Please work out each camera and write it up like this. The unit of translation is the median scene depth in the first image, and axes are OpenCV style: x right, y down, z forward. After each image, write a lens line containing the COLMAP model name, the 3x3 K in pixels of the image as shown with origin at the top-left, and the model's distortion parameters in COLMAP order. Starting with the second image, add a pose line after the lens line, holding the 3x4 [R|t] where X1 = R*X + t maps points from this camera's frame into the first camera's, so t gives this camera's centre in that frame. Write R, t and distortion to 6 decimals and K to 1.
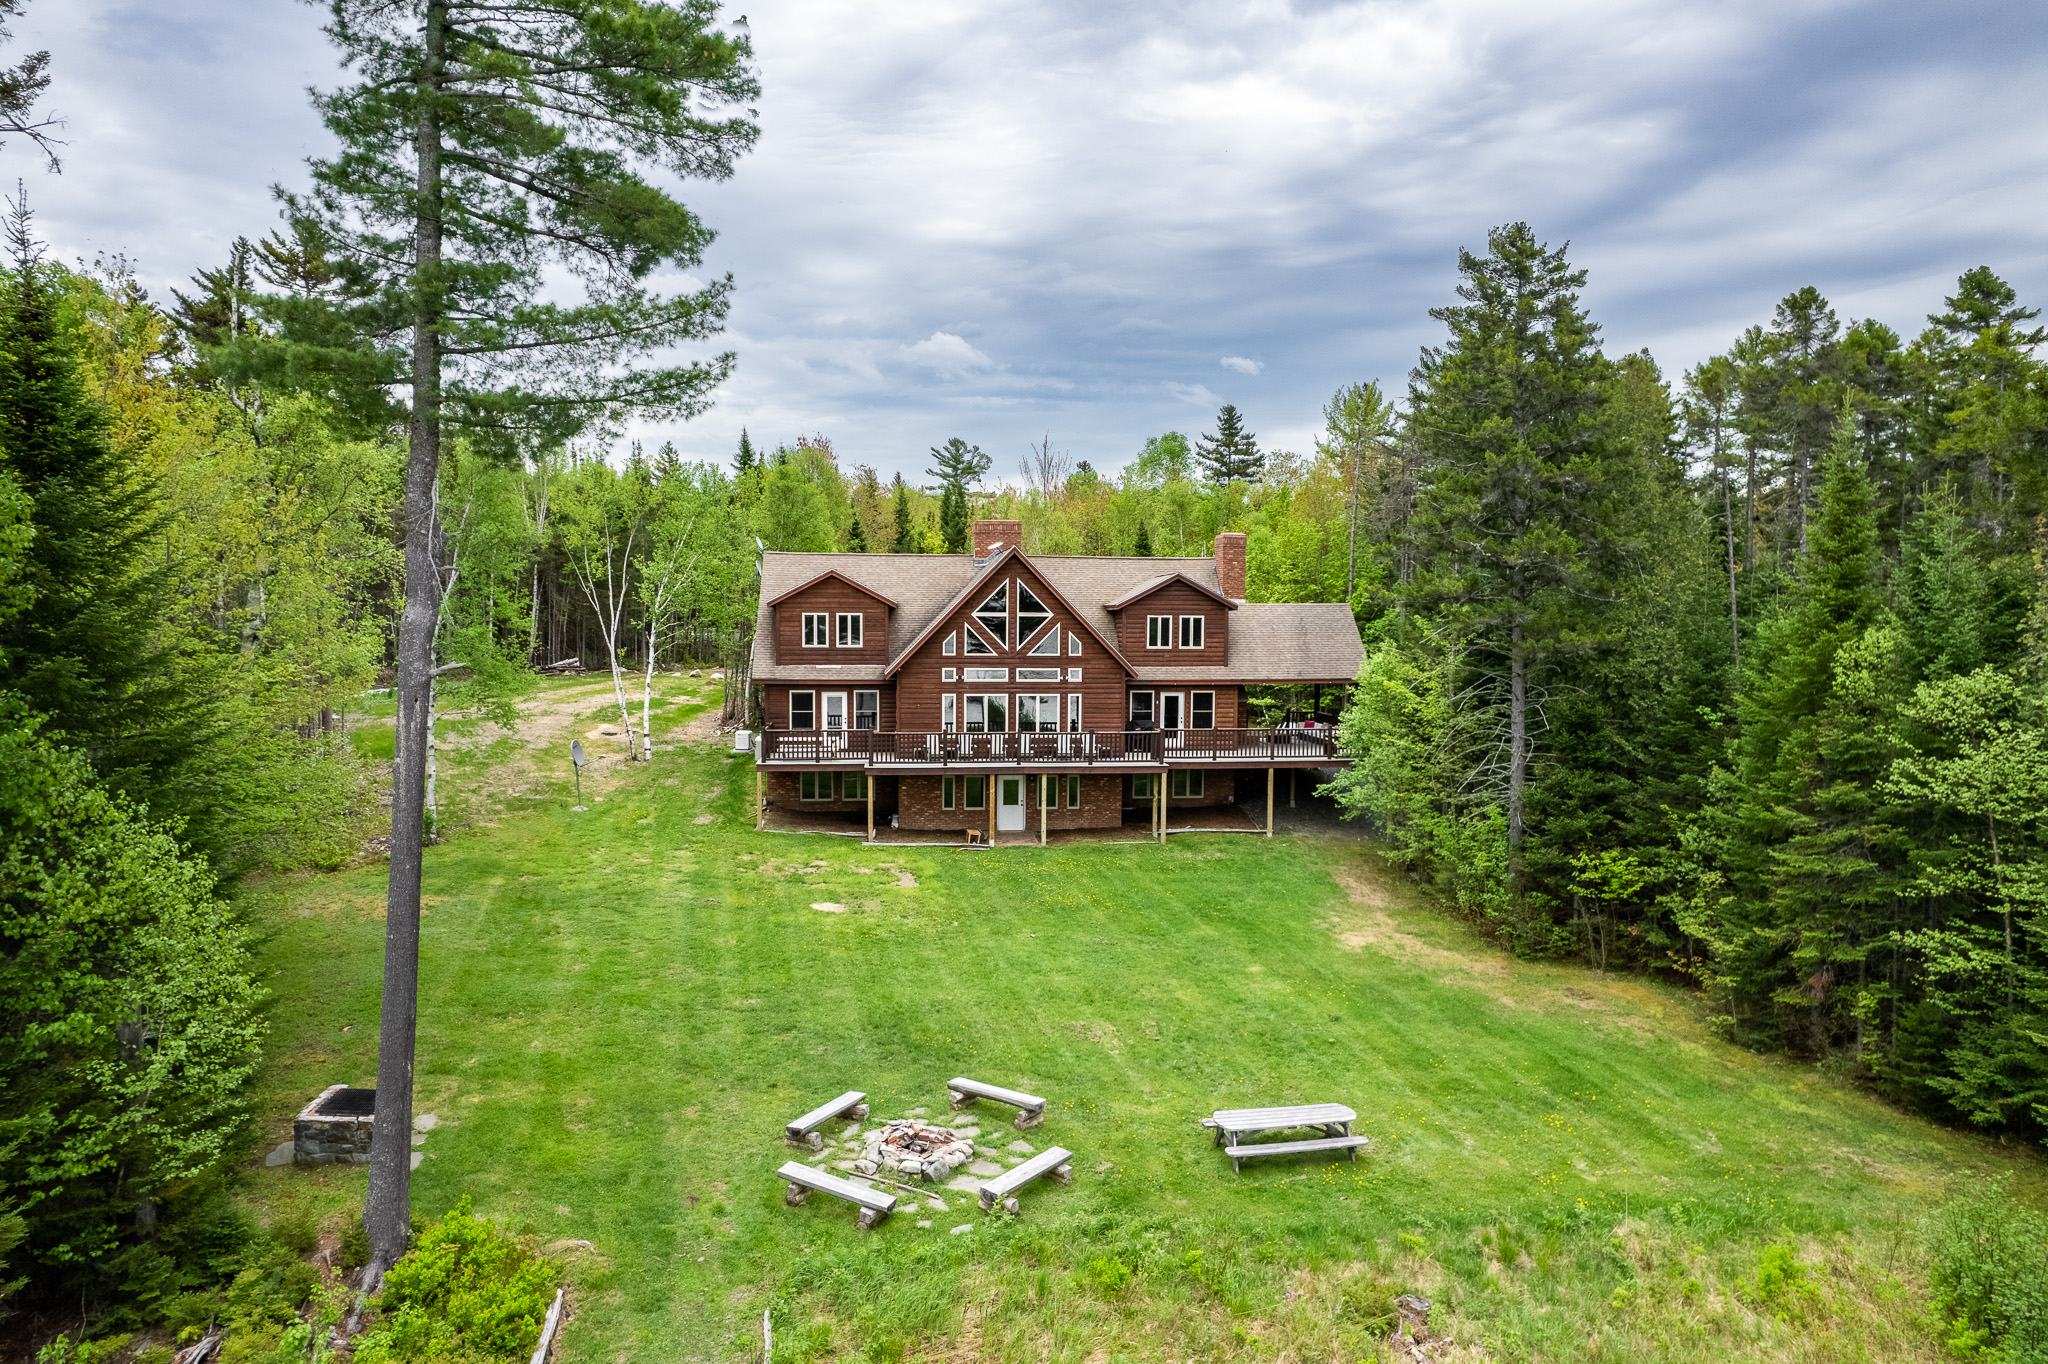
lens RADIAL K [[1359.4, 0, 1024.0], [0, 1359.4, 682.0], [0, 0, 1]] dist [-0.003068, 0.001305]
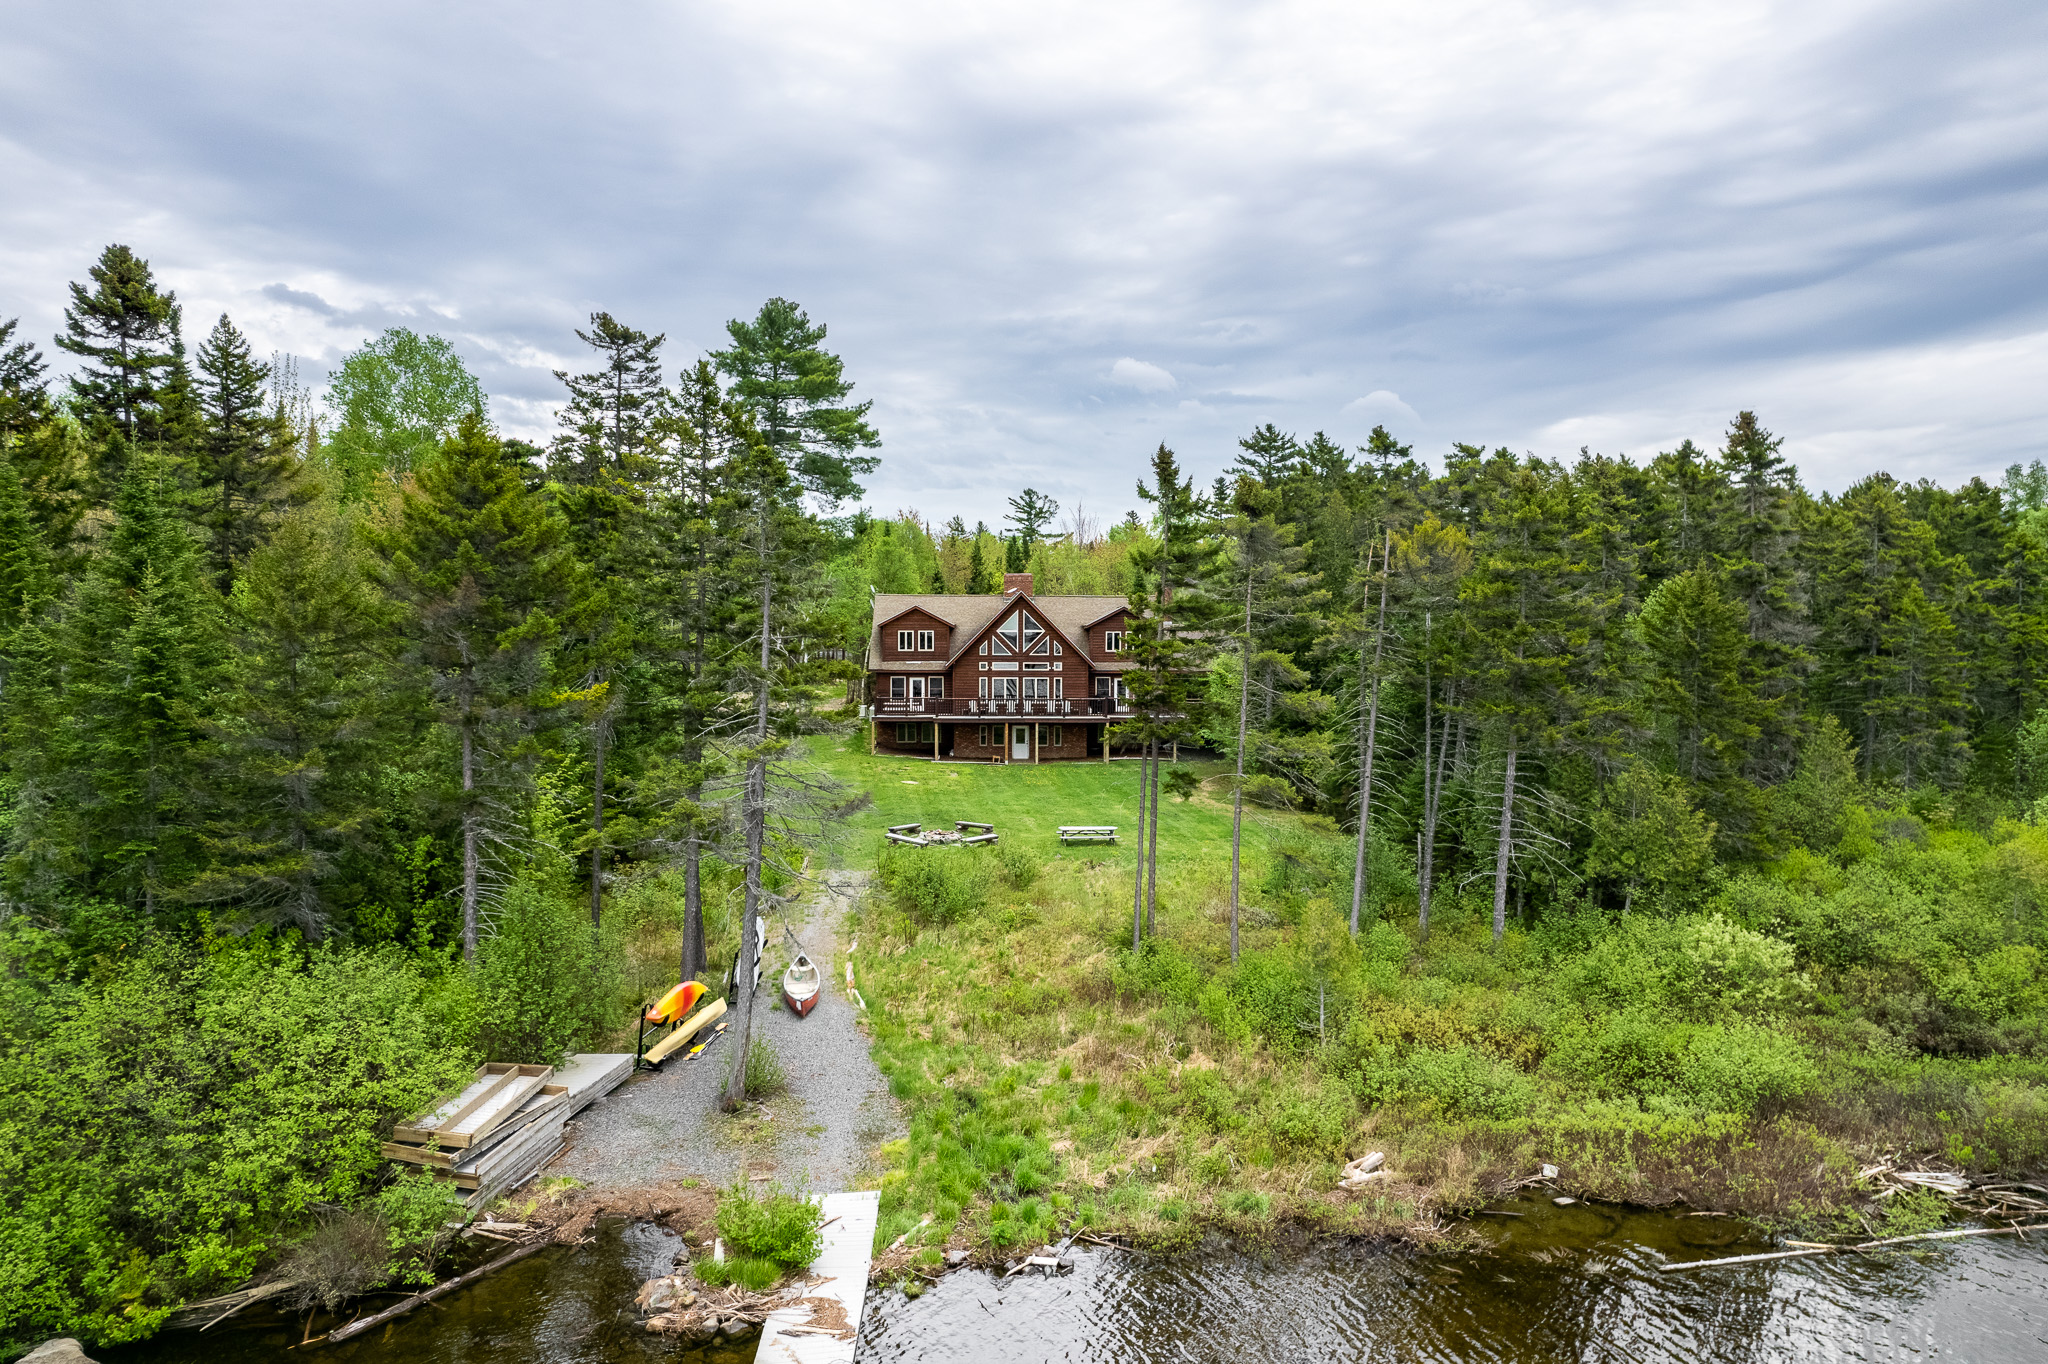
lens RADIAL K [[1276.2, 0, 1013.9], [0, 1276.2, 599.1], [0, 0, 1]] dist [0.000198, -0.000163]
pose [[0.997275, -0.007142, -0.073431, 0.099928], [0.001165, 0.996704, -0.081115, 0.040211], [0.073768, 0.080808, 0.993996, -0.586379]]
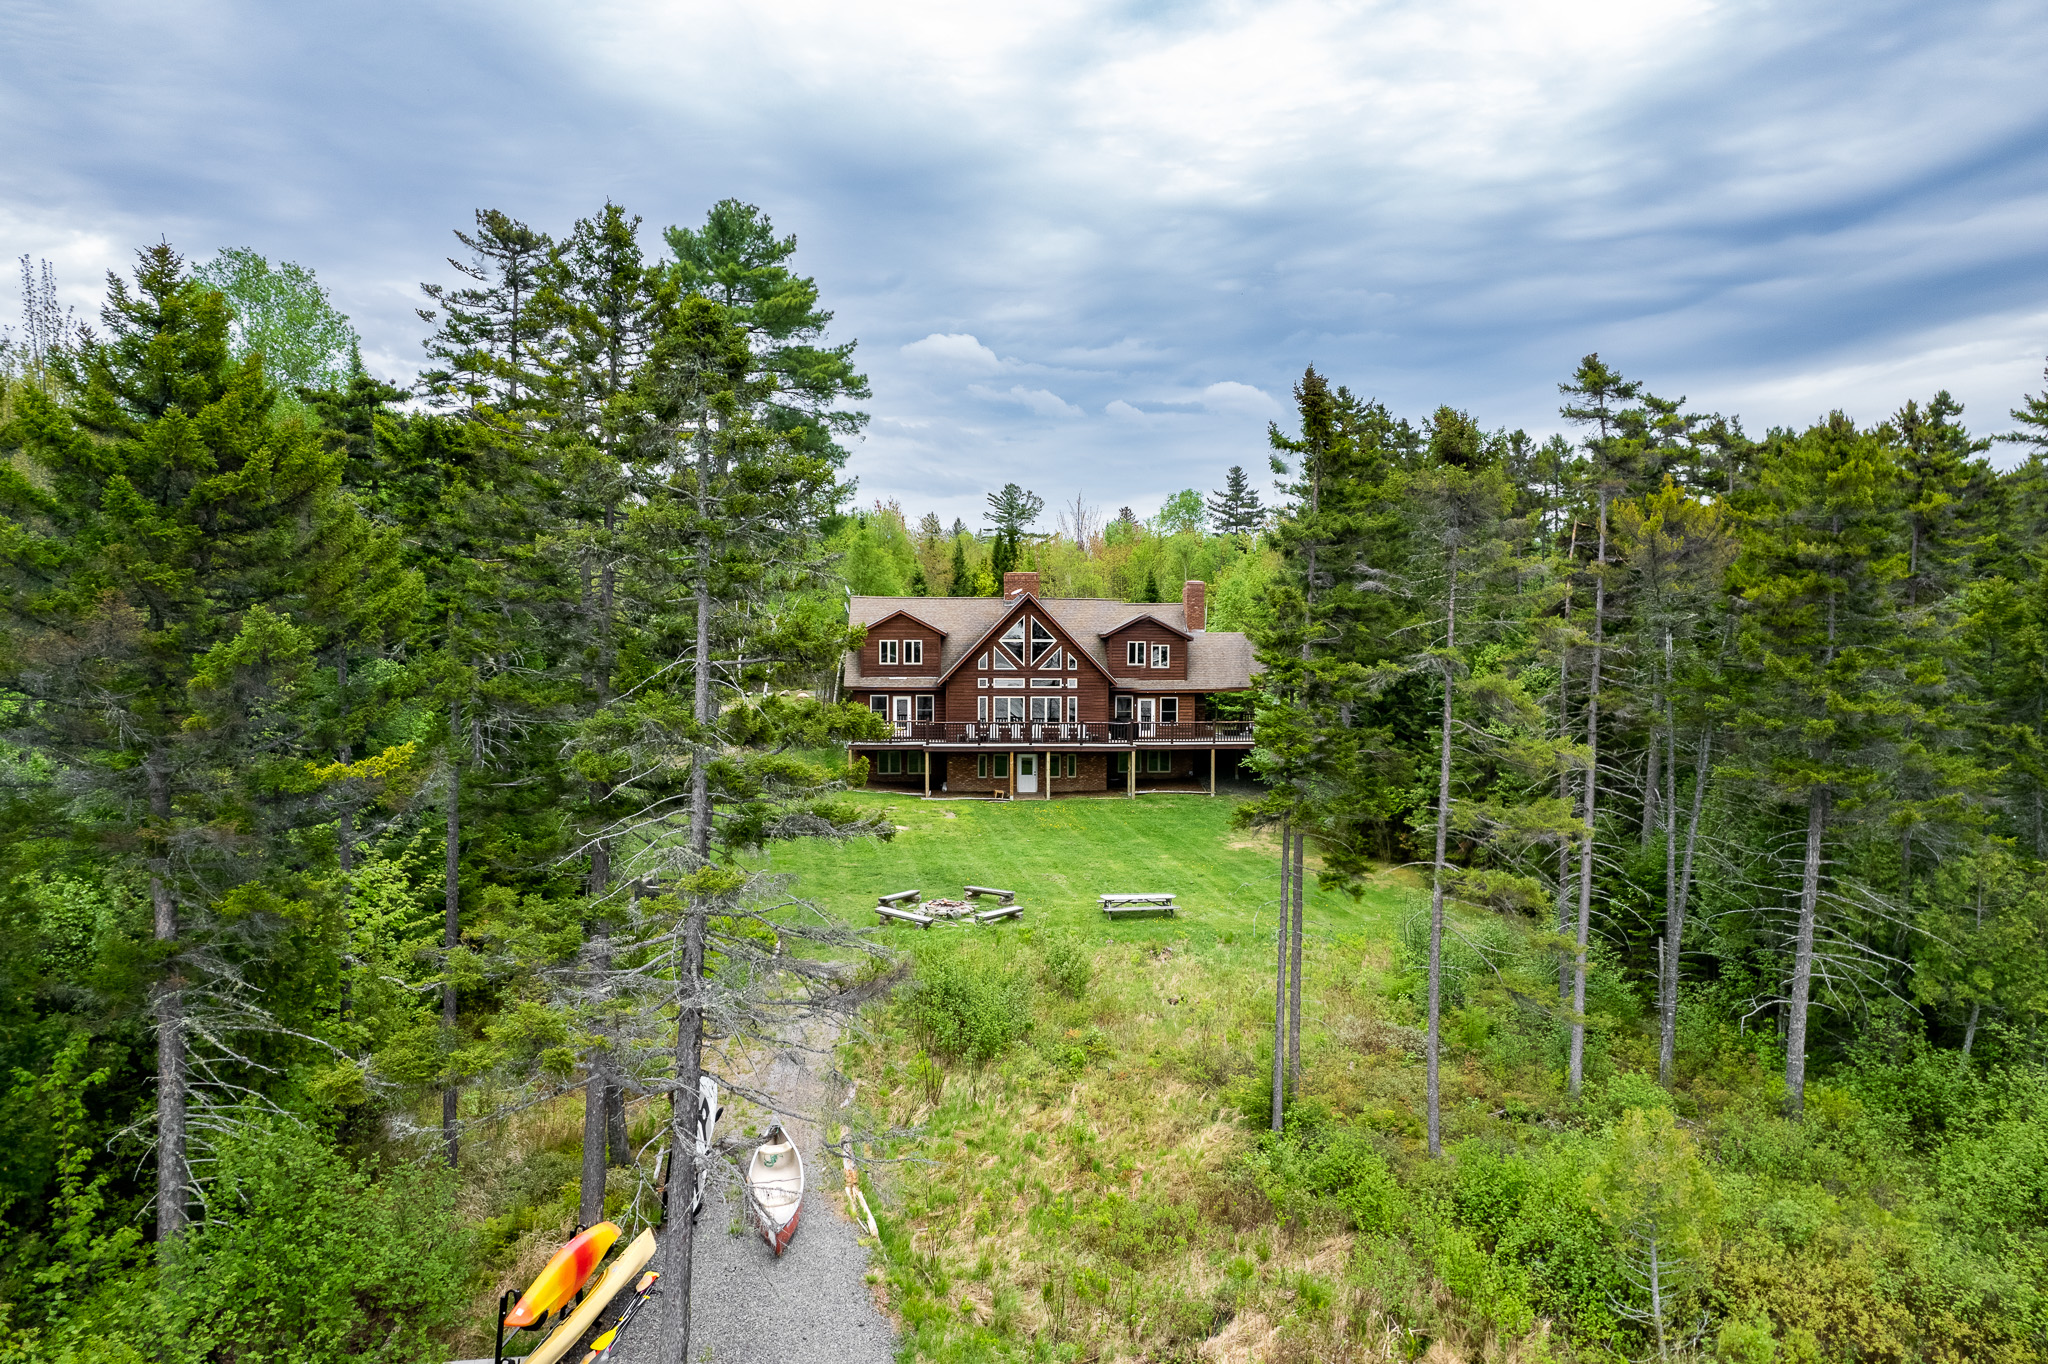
lens RADIAL K [[1359.4, 0, 1024.0], [0, 1359.4, 682.0], [0, 0, 1]] dist [-0.003068, 0.001305]
pose [[0.998878, -0.000928, -0.047345, 0.054484], [-0.000242, 0.999695, -0.024707, 0.028311], [0.047354, 0.024690, 0.998573, -0.412147]]
